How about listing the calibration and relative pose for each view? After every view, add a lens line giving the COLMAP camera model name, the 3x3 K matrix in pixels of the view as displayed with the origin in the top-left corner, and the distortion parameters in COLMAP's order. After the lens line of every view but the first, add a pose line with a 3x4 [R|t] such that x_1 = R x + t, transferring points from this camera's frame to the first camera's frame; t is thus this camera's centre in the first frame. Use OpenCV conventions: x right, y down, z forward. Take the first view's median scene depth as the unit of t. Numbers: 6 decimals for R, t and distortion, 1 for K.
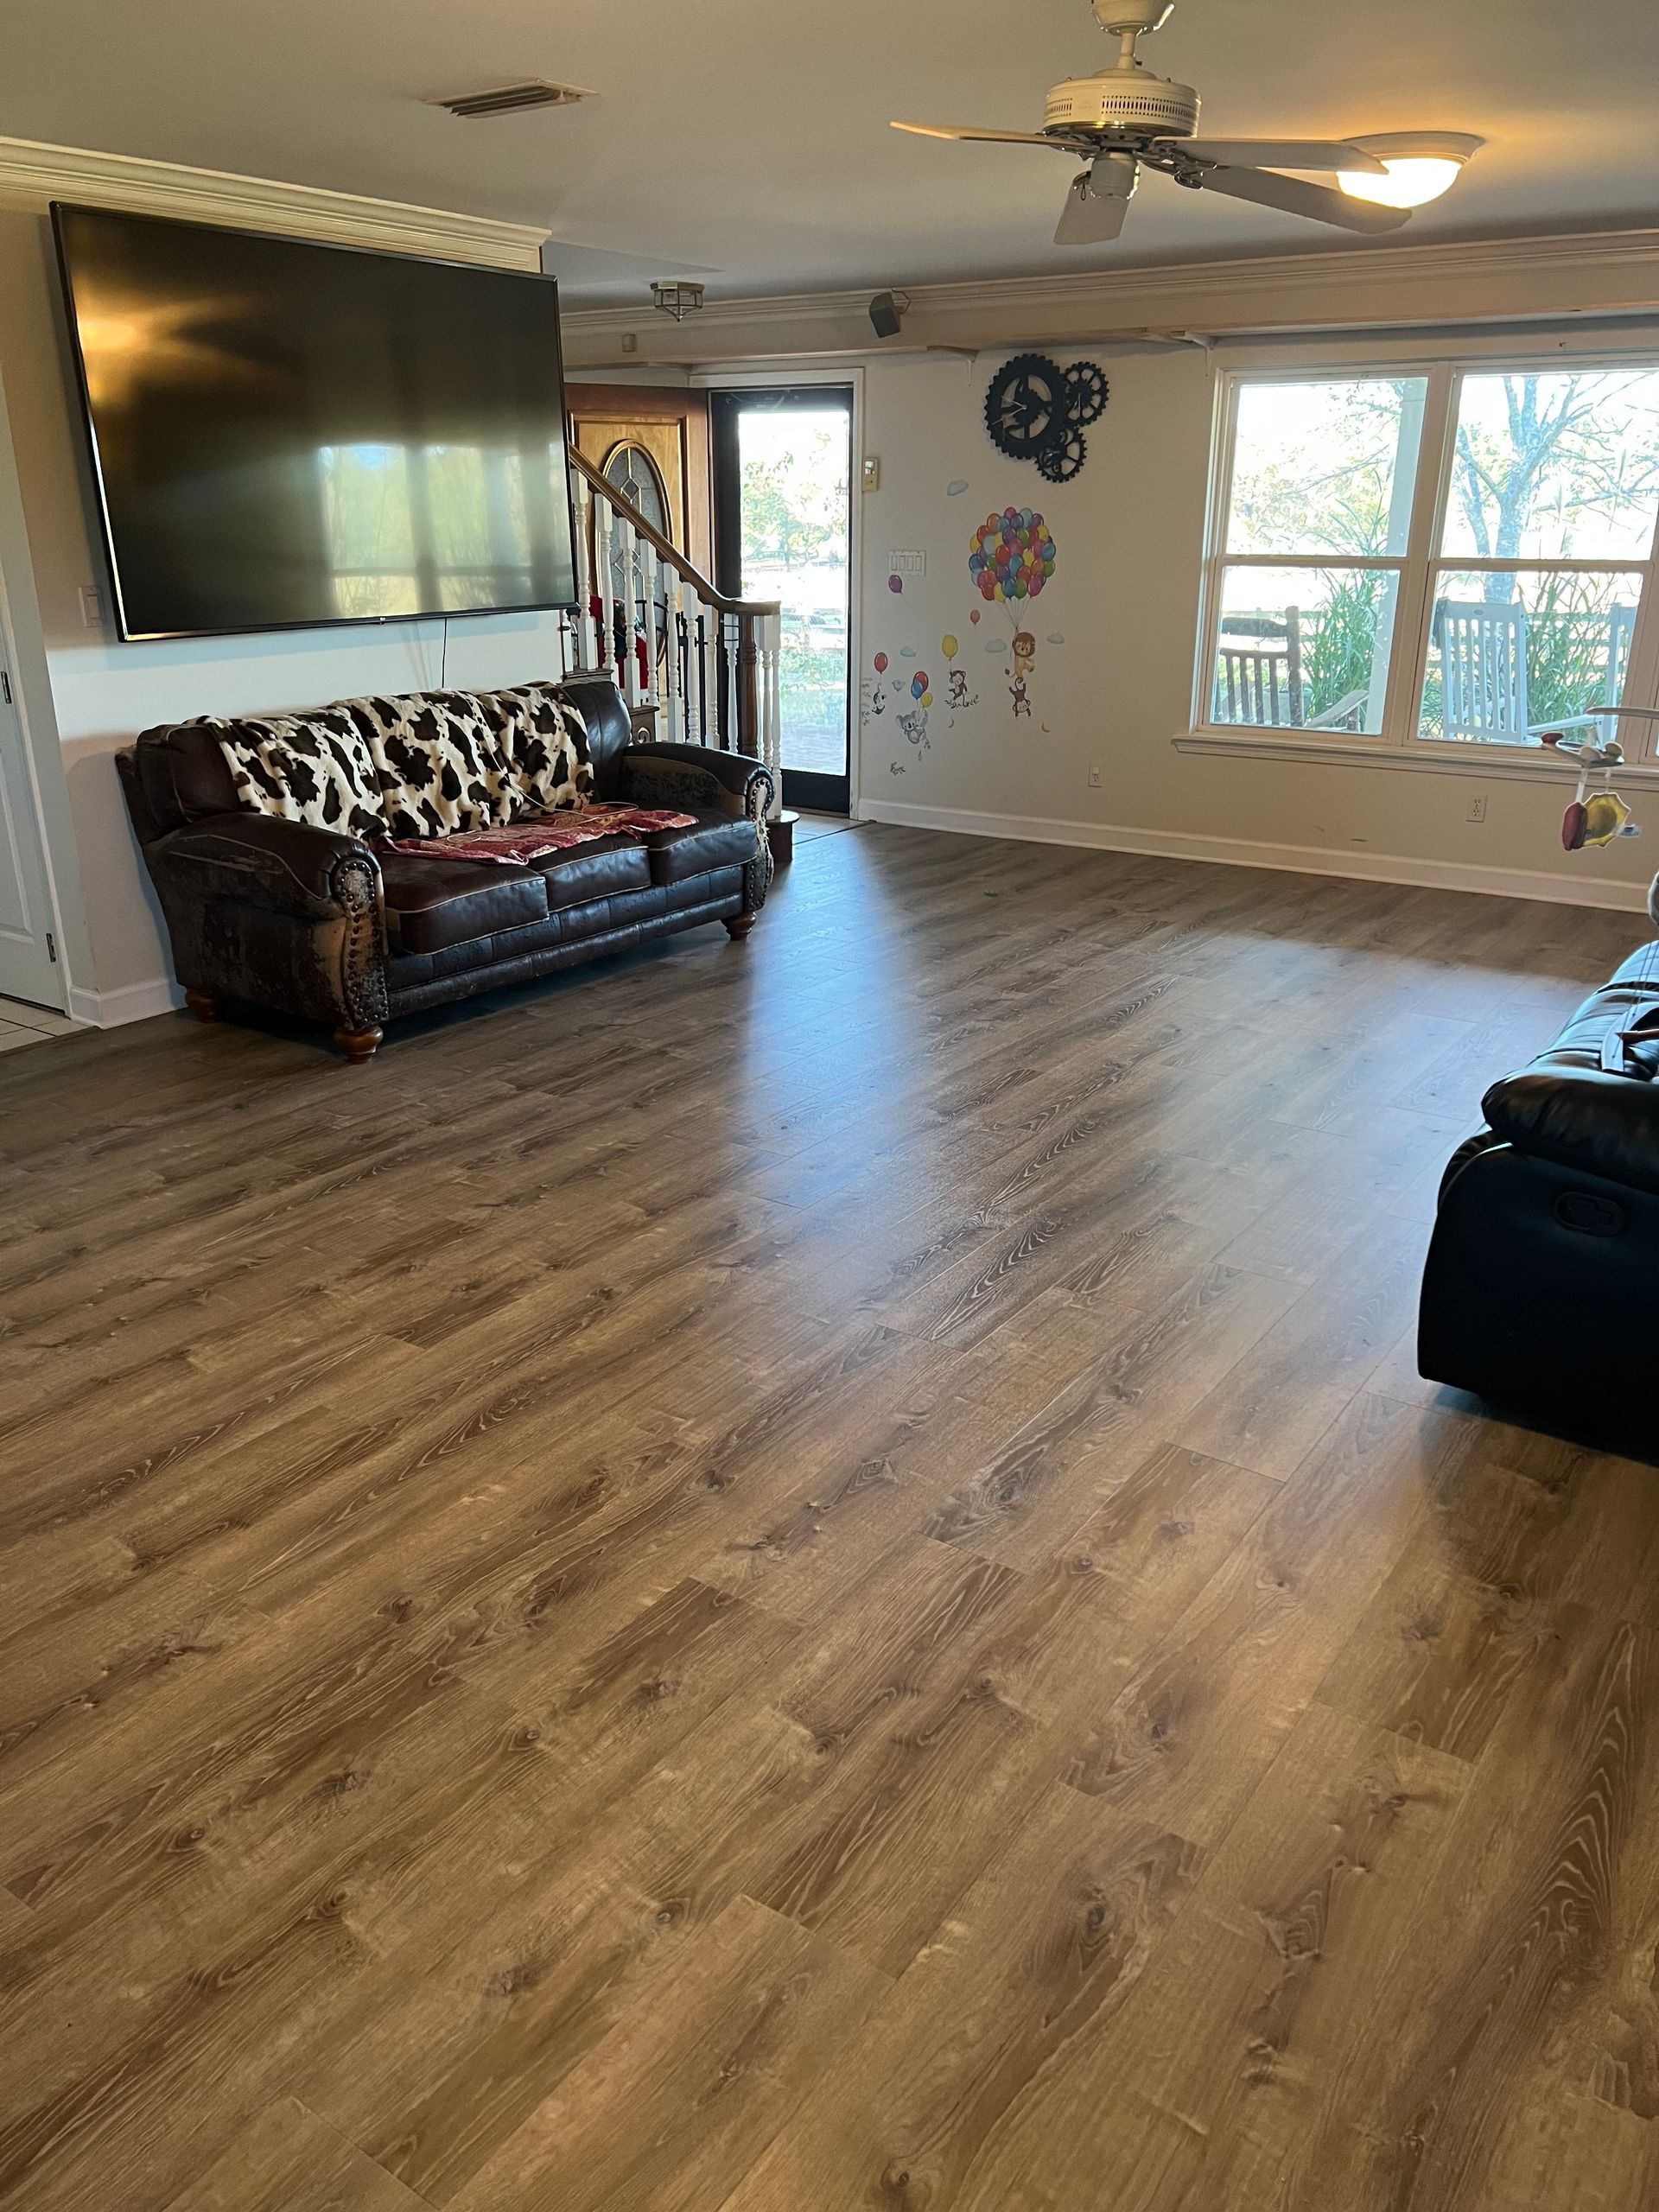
lens RADIAL K [[1697.6, 0, 829.5], [0, 1697.6, 1106.0], [0, 0, 1]] dist [0.065438, -0.083949]
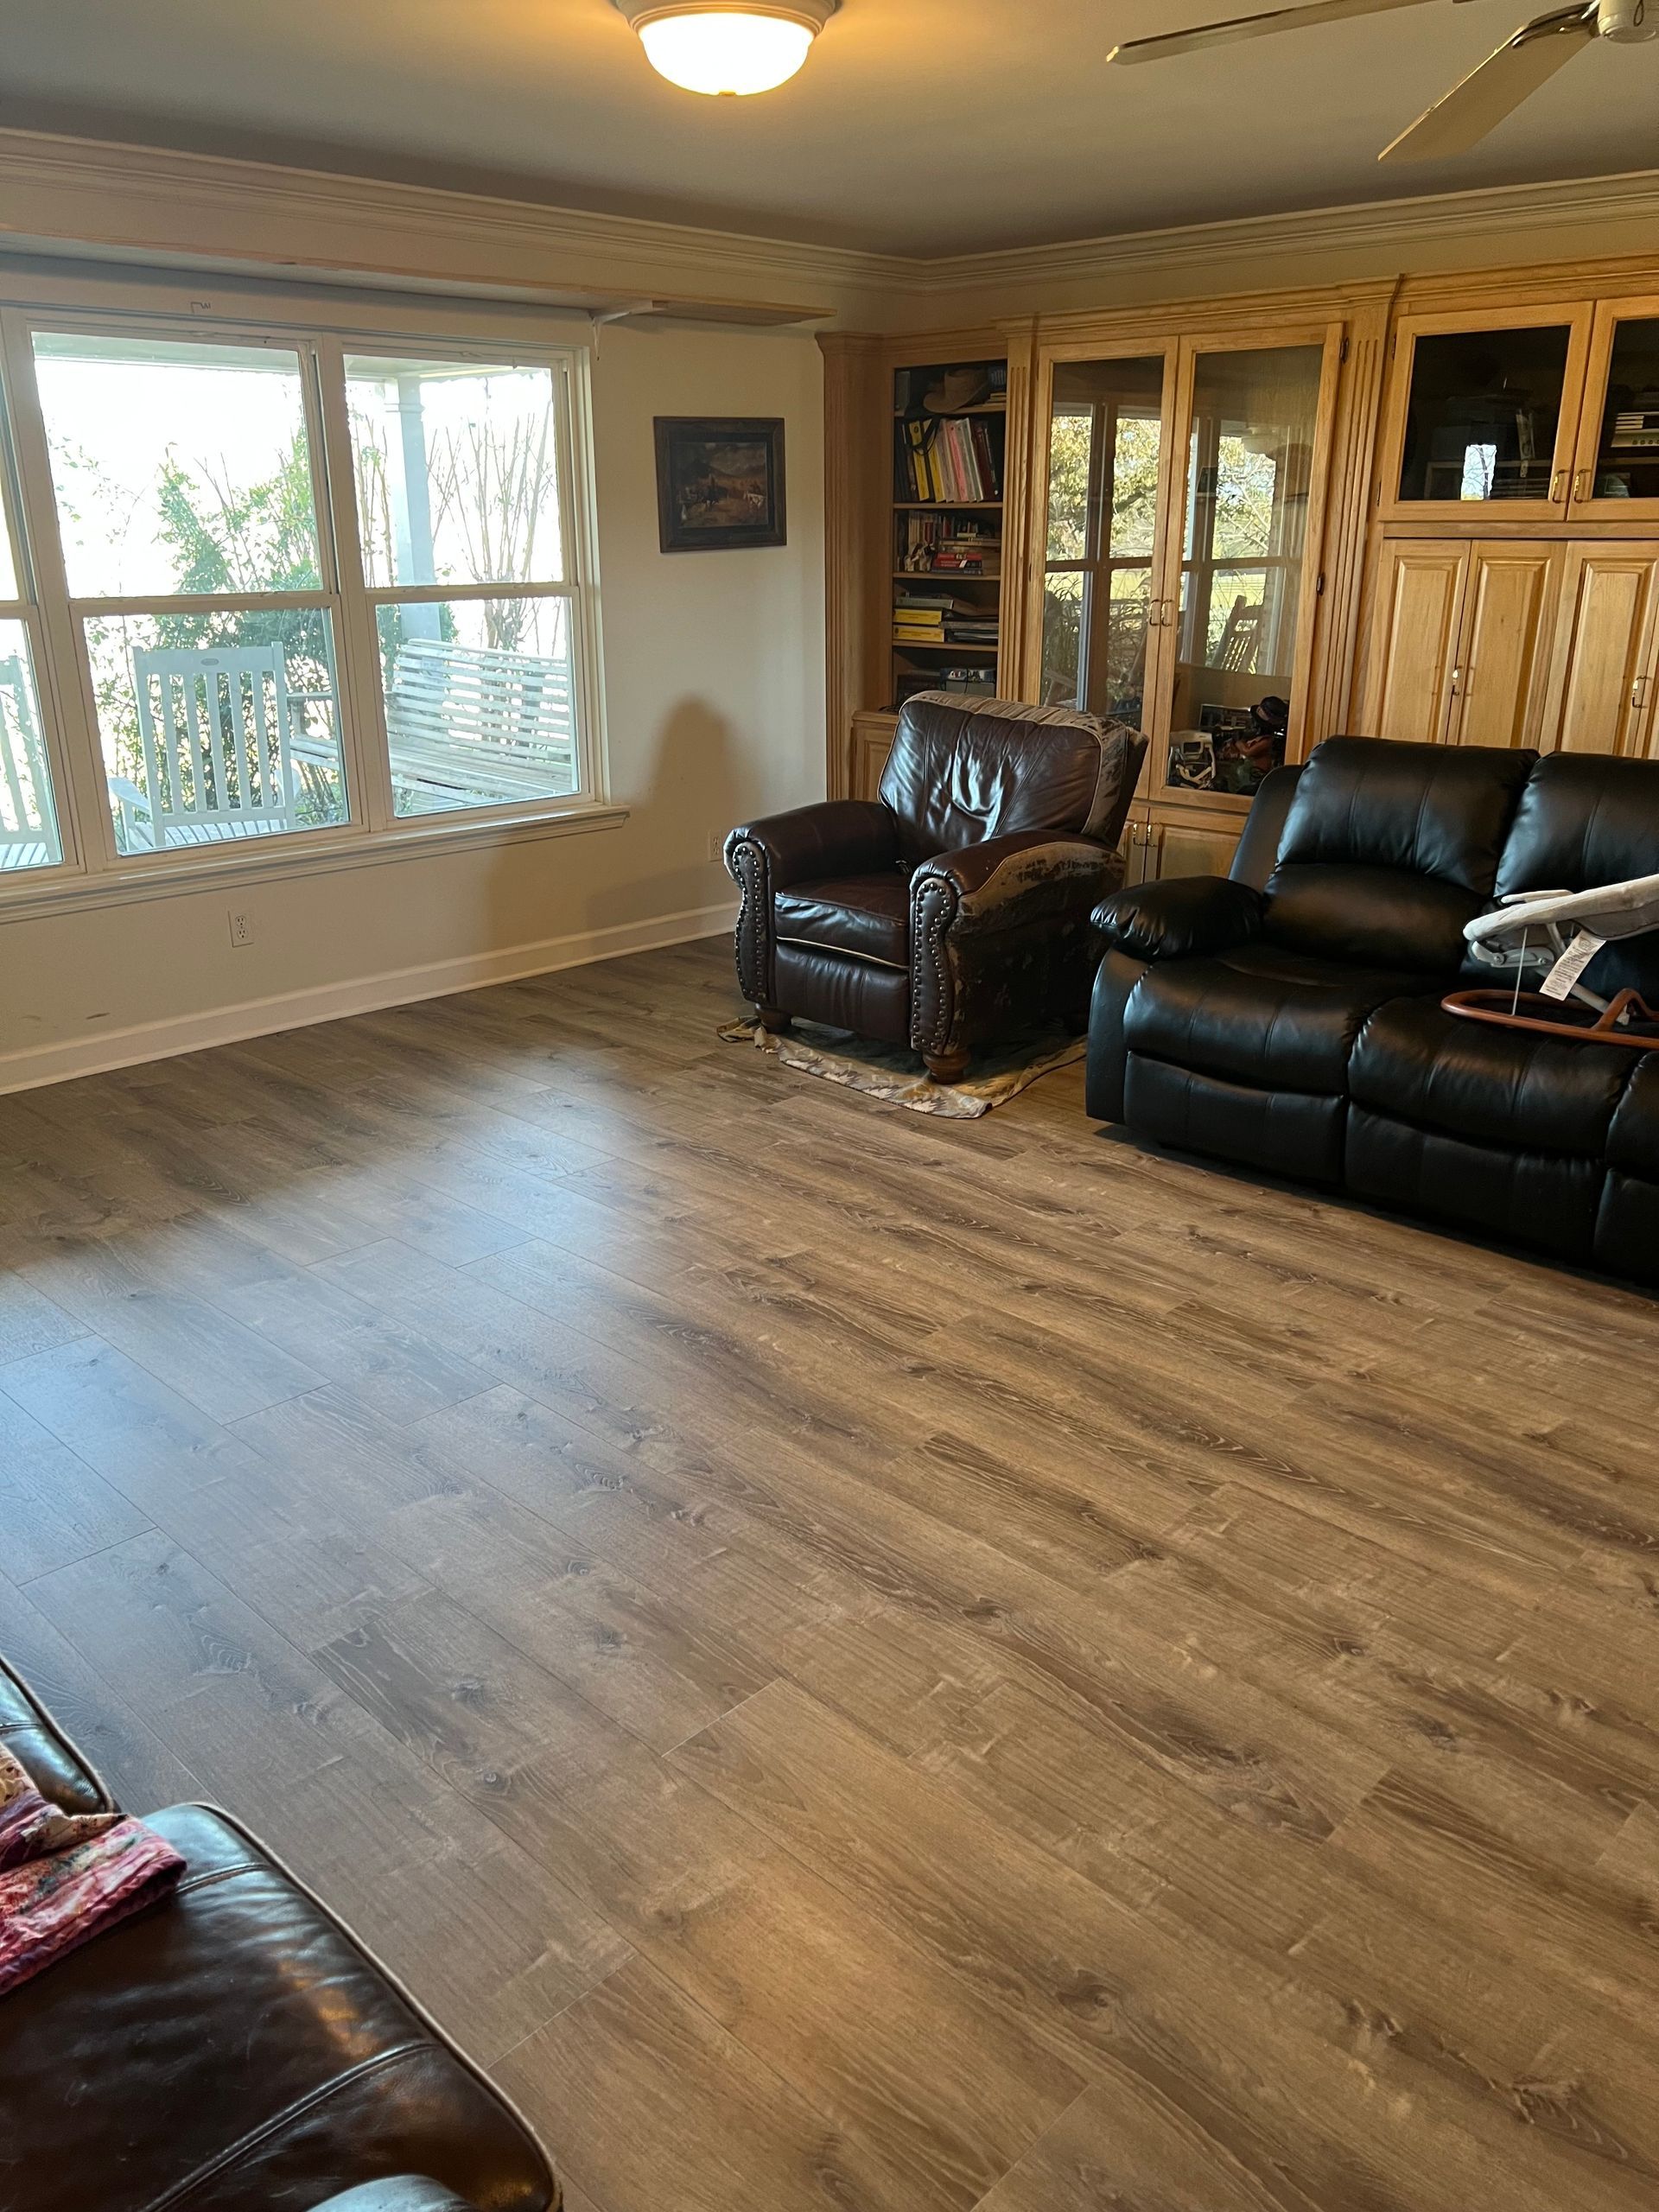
lens RADIAL K [[1697.6, 0, 829.5], [0, 1697.6, 1106.0], [0, 0, 1]] dist [0.065438, -0.083949]
pose [[0.148385, -0.326417, 0.933506, -0.392599], [0.328323, 0.906676, 0.264846, -0.287906], [-0.932838, 0.267192, 0.241707, 0.818738]]
